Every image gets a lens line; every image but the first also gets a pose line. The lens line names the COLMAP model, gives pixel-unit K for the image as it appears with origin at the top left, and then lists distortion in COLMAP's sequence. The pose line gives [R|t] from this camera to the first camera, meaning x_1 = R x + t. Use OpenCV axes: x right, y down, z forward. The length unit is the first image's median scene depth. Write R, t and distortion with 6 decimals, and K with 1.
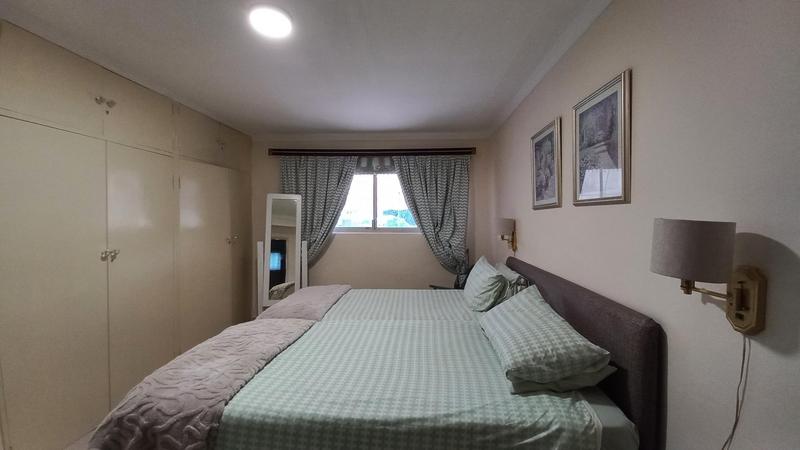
lens RADIAL K [[331.0, 0, 398.6], [0, 331.0, 223.6], [0, 0, 1]] dist [0.000373, 0.000045]
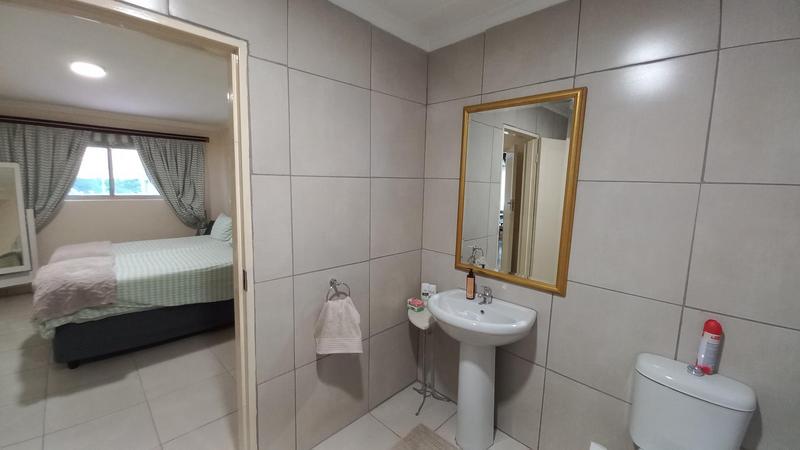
lens RADIAL K [[308.4, 0, 399.5], [0, 308.4, 222.0], [0, 0, 1]] dist [0.000959, -0.012971]
pose [[0.667727, -0.069179, 0.741185, -0.214657], [-0.005581, 0.995179, 0.097913, -0.005772], [-0.744386, -0.069516, 0.664122, -0.485370]]
